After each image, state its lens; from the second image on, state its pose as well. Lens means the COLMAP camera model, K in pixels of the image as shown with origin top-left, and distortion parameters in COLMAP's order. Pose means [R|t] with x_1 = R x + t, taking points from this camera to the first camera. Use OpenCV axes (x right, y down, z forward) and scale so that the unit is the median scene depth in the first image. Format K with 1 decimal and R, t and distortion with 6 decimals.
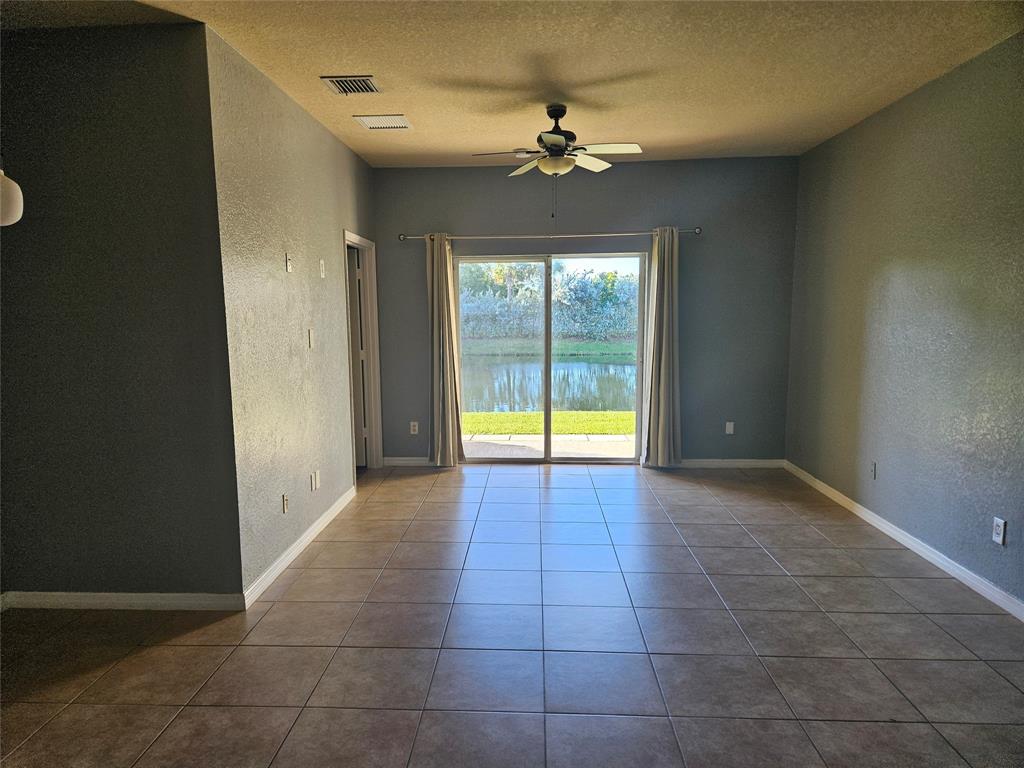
lens RADIAL K [[682.8, 0, 489.3], [0, 682.8, 398.4], [0, 0, 1]] dist [0.061772, -0.050978]
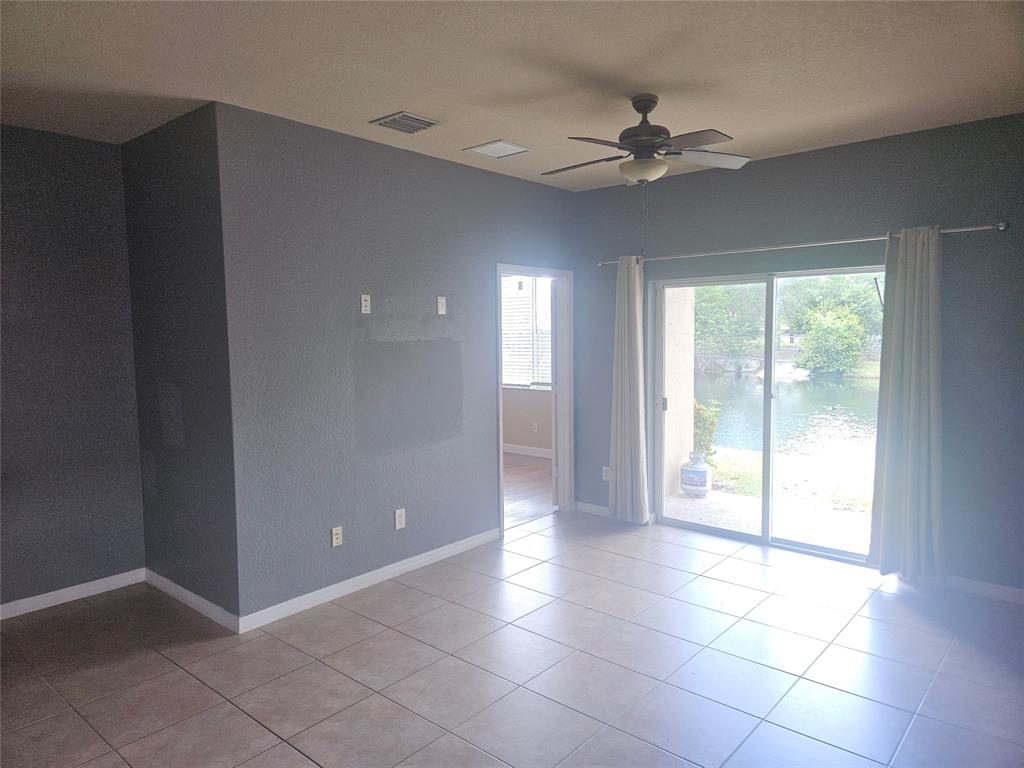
lens RADIAL K [[682.8, 0, 509.4], [0, 682.8, 379.4], [0, 0, 1]] dist [0.061772, -0.050978]
pose [[0.794748, 0.046592, -0.605149, 0.467429], [-0.079233, 0.996481, -0.027336, -0.066886], [0.601746, 0.069673, 0.795643, 0.298730]]
